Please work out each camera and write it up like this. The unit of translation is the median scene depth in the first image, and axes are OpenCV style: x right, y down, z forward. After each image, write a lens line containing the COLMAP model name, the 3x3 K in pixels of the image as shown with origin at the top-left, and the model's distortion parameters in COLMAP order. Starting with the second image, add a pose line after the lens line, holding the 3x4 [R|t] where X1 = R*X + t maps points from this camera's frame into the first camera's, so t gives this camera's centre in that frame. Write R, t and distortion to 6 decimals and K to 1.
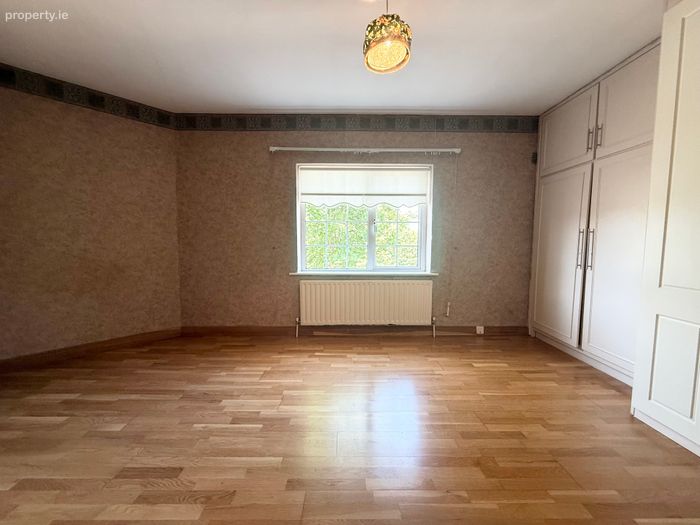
lens RADIAL K [[278.0, 0, 348.1], [0, 278.0, 264.5], [0, 0, 1]] dist [-0.001961, -0.000144]
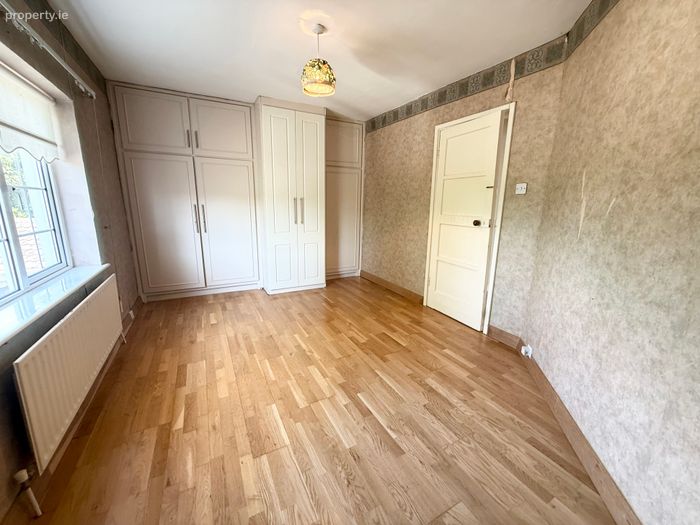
lens RADIAL K [[278.0, 0, 347.7], [0, 278.0, 262.3], [0, 0, 1]] dist [-0.001961, -0.000144]
pose [[-0.461783, -0.195559, 0.865167, -0.763942], [0.056156, 0.966990, 0.248549, -0.146788], [-0.885214, 0.163360, -0.435557, 0.945567]]
